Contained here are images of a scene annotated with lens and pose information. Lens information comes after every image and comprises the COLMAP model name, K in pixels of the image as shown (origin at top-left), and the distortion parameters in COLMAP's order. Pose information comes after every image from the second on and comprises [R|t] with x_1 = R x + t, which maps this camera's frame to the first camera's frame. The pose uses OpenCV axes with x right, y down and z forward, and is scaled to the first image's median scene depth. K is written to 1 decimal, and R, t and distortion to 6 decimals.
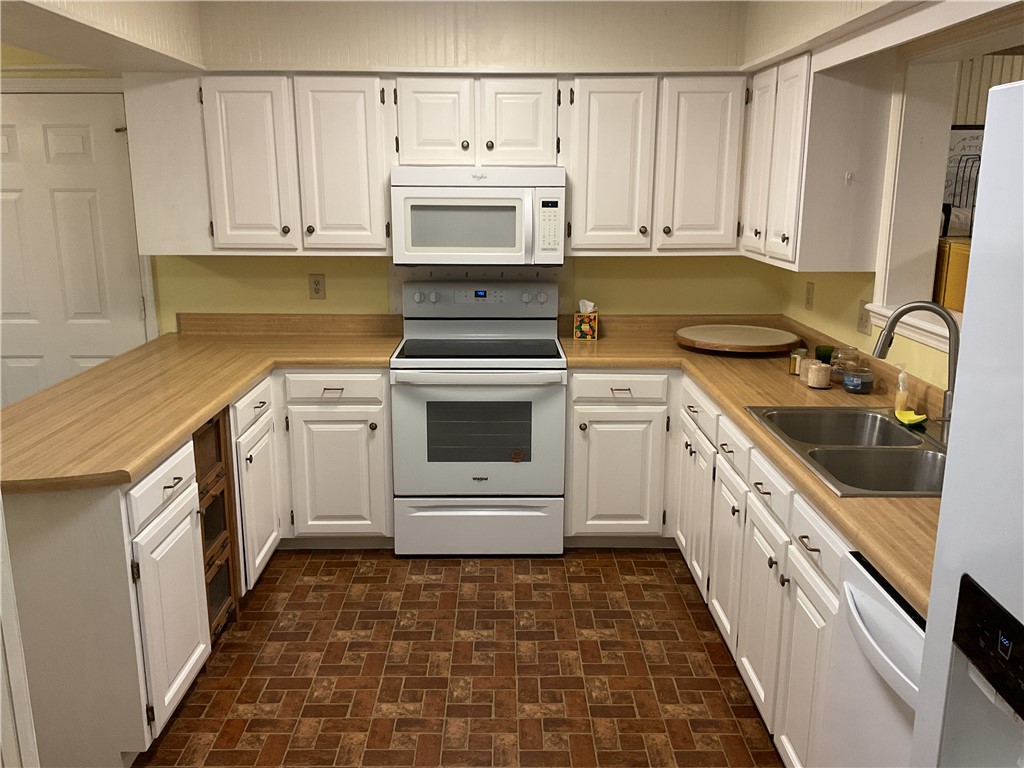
lens RADIAL K [[854.8, 0, 512.0], [0, 854.8, 384.0], [0, 0, 1]] dist [-0.045464, 0.000362]
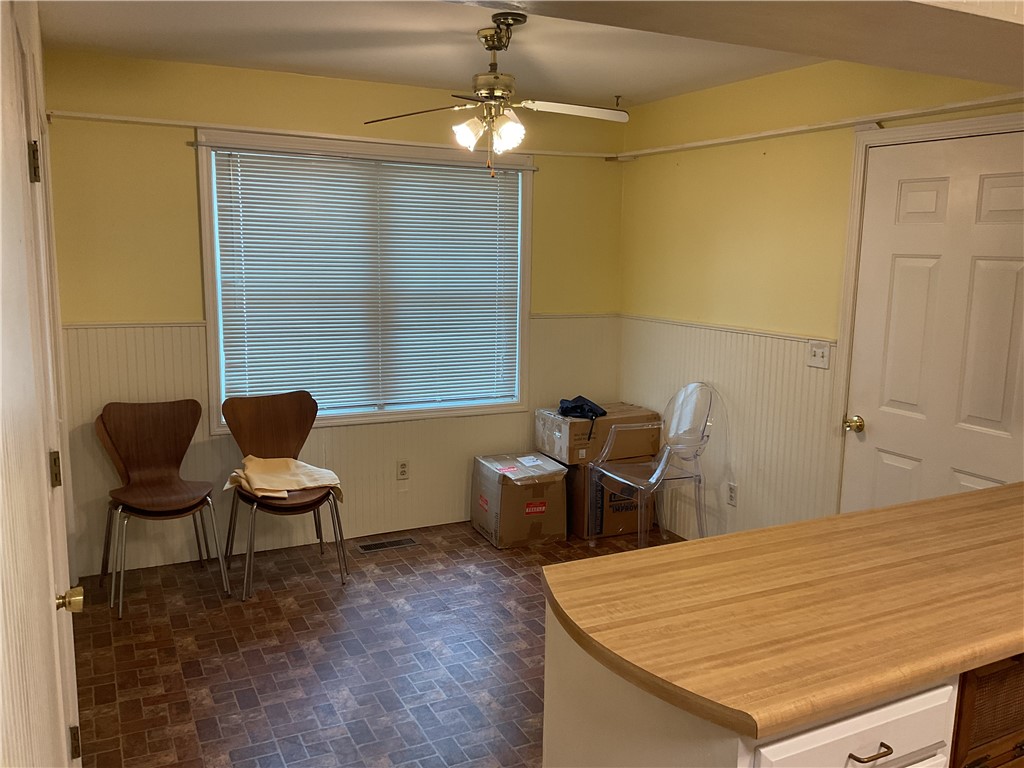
lens RADIAL K [[854.8, 0, 512.0], [0, 854.8, 384.0], [0, 0, 1]] dist [-0.045464, 0.000362]
pose [[0.430387, 0.148537, -0.890339, -0.029343], [-0.219815, 0.973920, 0.056223, -0.103883], [0.875470, 0.171512, 0.451813, 0.462647]]
